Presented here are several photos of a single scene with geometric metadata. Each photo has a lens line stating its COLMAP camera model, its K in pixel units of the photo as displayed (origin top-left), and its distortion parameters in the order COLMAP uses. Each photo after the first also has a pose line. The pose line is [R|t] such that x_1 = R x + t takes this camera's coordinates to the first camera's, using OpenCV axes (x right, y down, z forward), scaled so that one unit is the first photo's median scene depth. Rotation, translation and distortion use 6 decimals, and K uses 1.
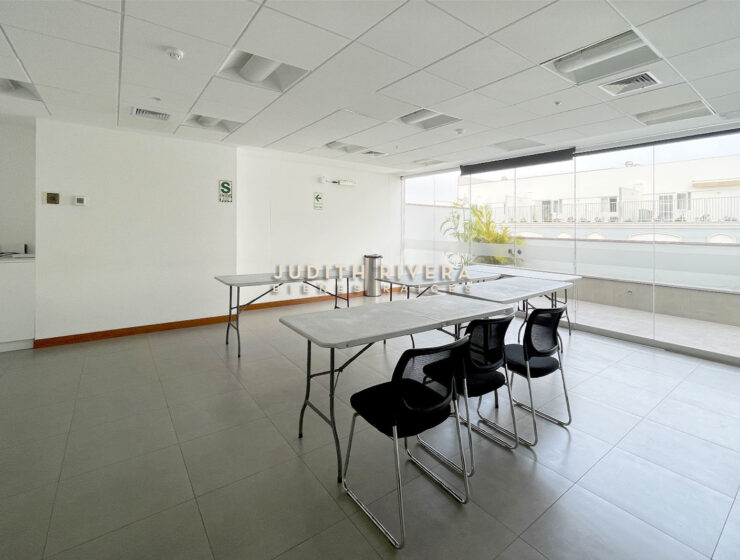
lens RADIAL K [[347.1, 0, 370.0], [0, 347.1, 280.0], [0, 0, 1]] dist [0.001445, -0.000597]
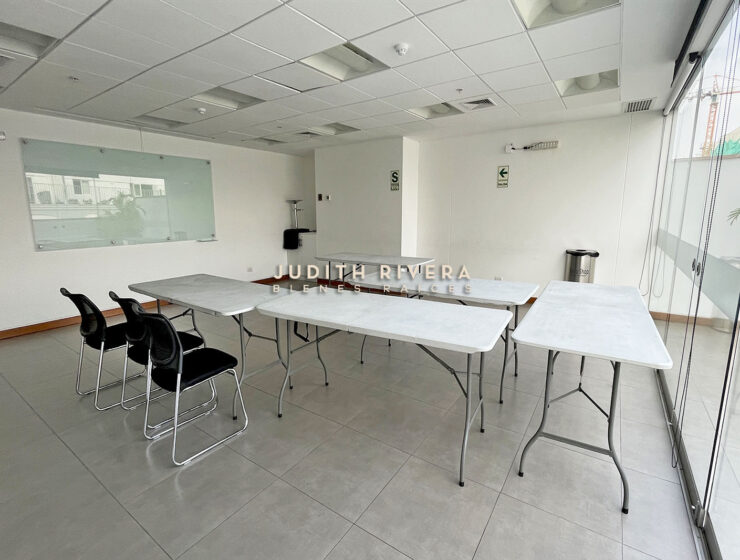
lens RADIAL K [[347.1, 0, 370.0], [0, 347.1, 280.0], [0, 0, 1]] dist [0.001445, -0.000597]
pose [[0.322275, 0.164465, -0.932250, 0.665583], [-0.121882, 0.983805, 0.131426, -0.074017], [0.938767, 0.071269, 0.337101, 0.561953]]
